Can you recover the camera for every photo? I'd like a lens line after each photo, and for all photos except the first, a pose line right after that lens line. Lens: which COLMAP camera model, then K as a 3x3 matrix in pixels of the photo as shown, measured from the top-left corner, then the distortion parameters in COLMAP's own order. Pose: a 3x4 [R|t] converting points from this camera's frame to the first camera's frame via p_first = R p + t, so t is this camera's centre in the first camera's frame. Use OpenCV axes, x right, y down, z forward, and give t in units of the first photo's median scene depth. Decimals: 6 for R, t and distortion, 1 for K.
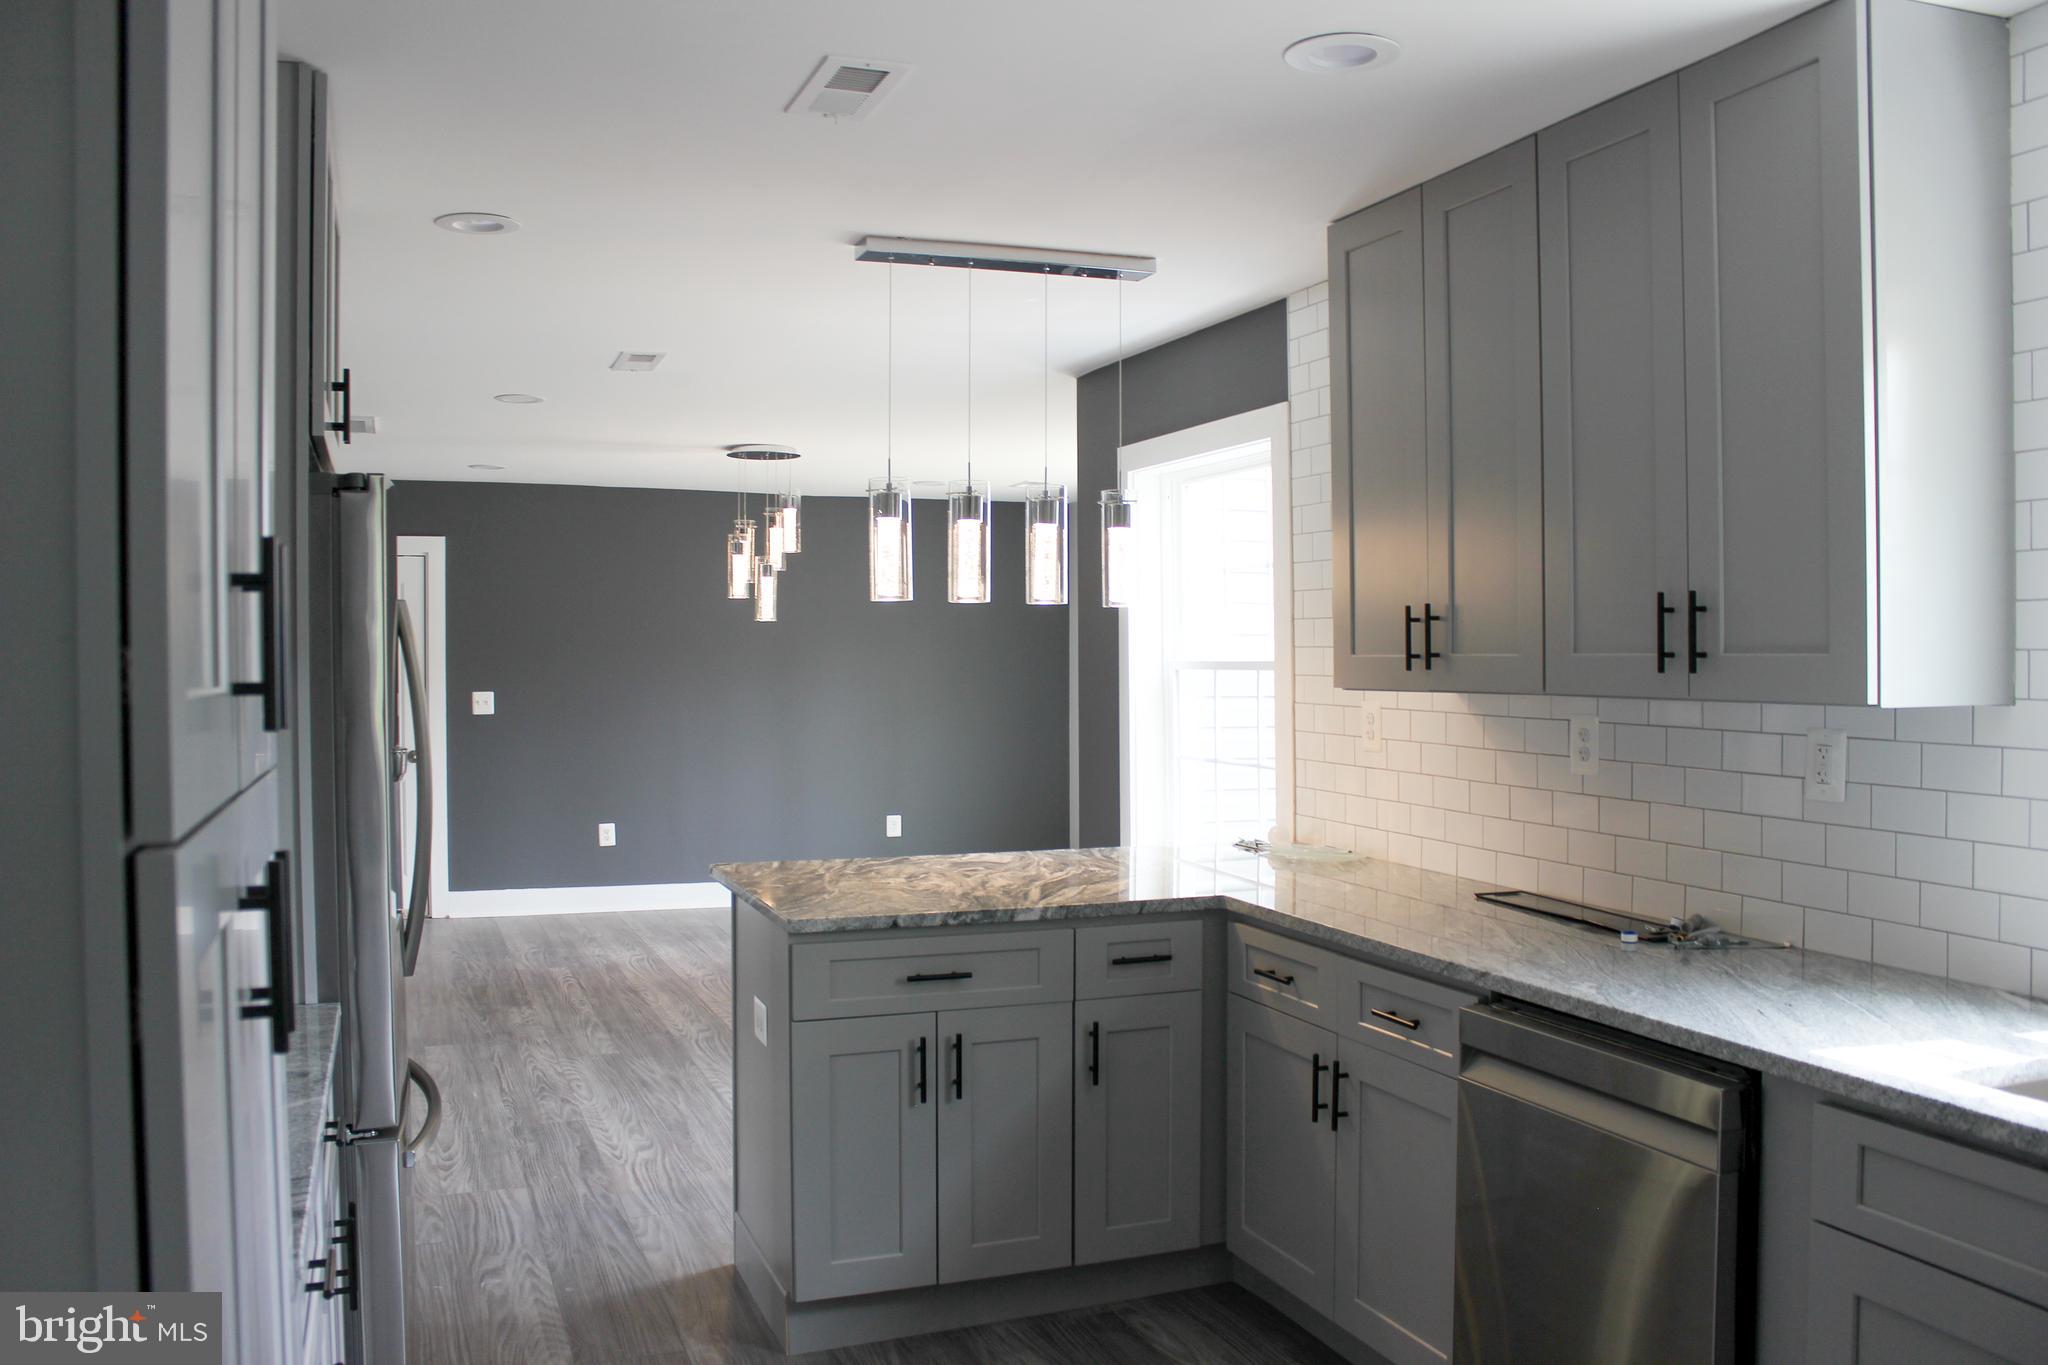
lens RADIAL K [[1638.3, 0, 995.5], [0, 1638.3, 679.5], [0, 0, 1]] dist [-0.154193, 0.127080]
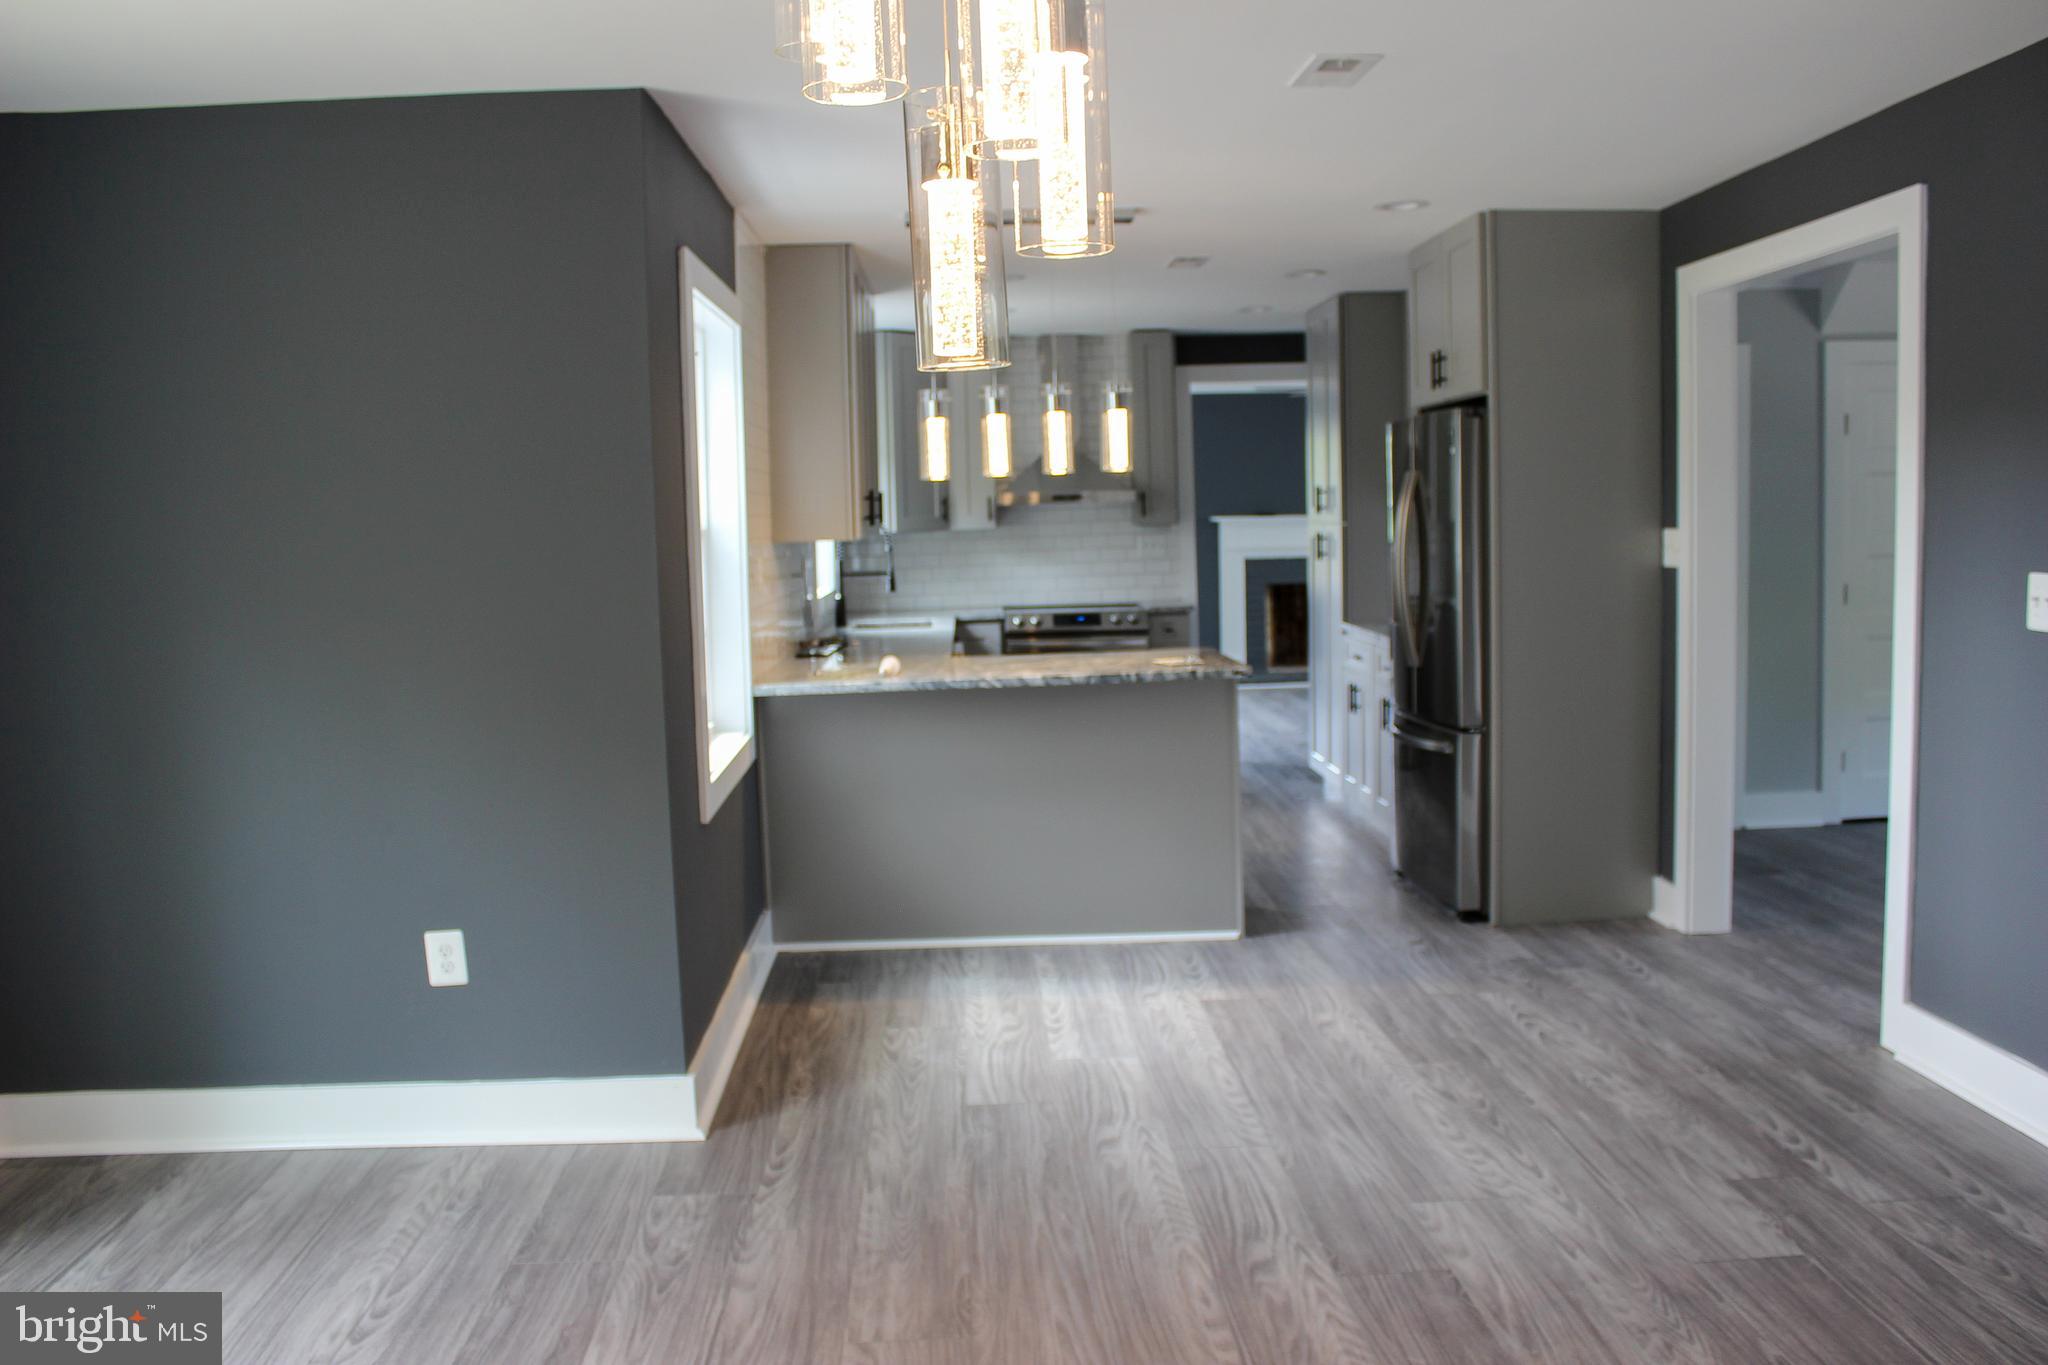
lens RADIAL K [[1702.6, 0, 1002.5], [0, 1702.6, 680.1], [0, 0, 1]] dist [-0.161358, 0.152479]
pose [[-0.946452, -0.000604, 0.322845, -0.377662], [0.037898, 0.992877, 0.112959, -0.032655], [-0.320614, 0.119145, -0.939687, 2.083522]]
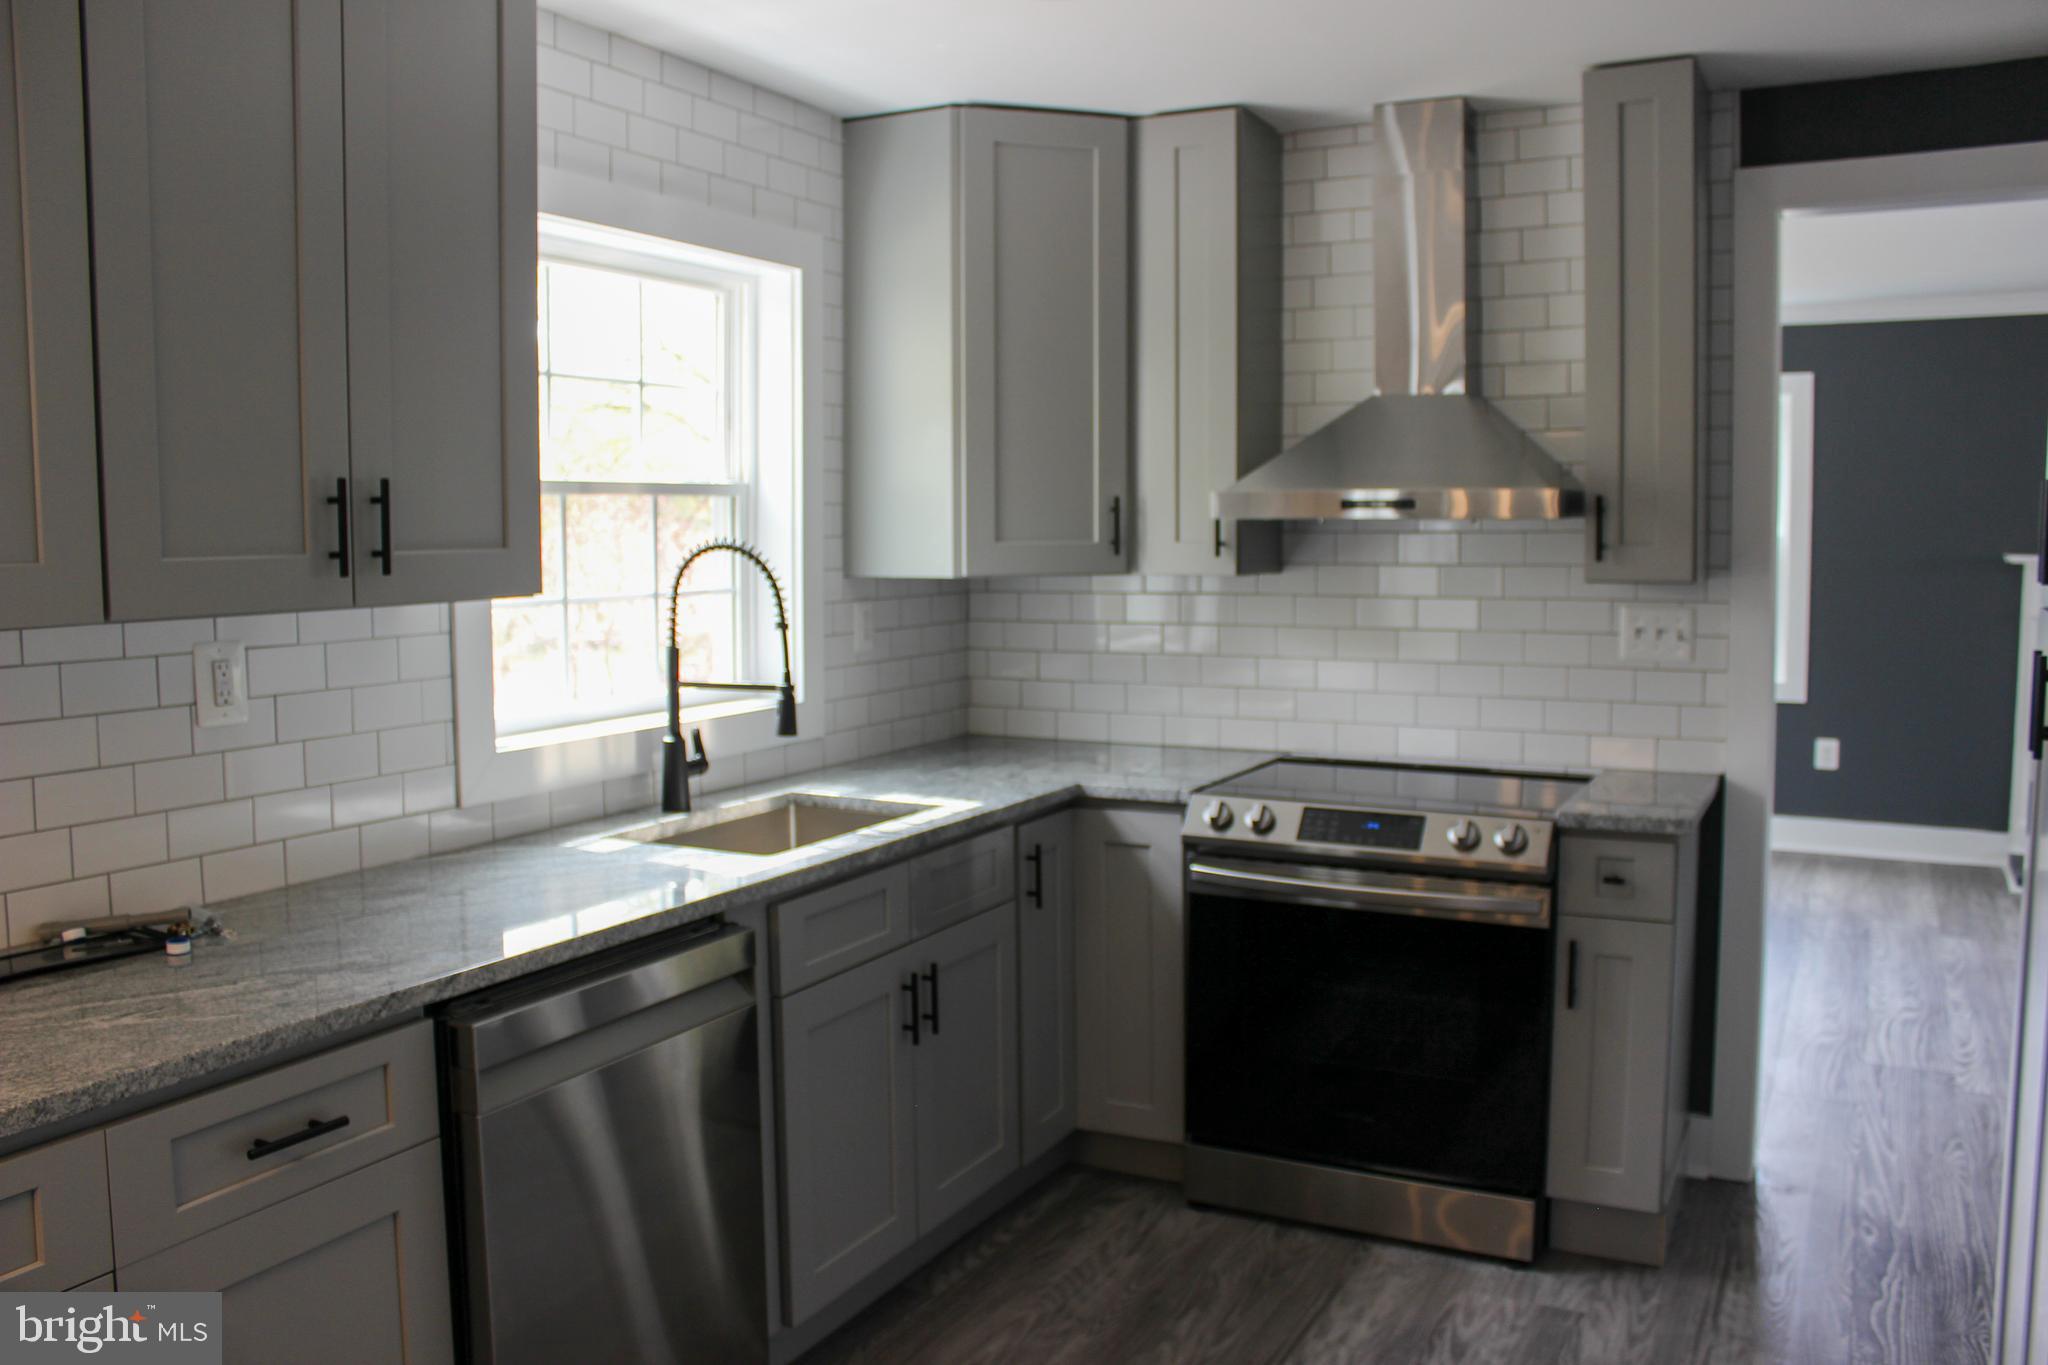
lens RADIAL K [[1702.6, 0, 1002.5], [0, 1702.6, 680.1], [0, 0, 1]] dist [-0.161358, 0.152479]
pose [[-0.659473, -0.058930, 0.749415, -0.270483], [0.023155, 0.994857, 0.098606, -0.016930], [-0.751371, 0.082380, -0.654717, 0.791809]]
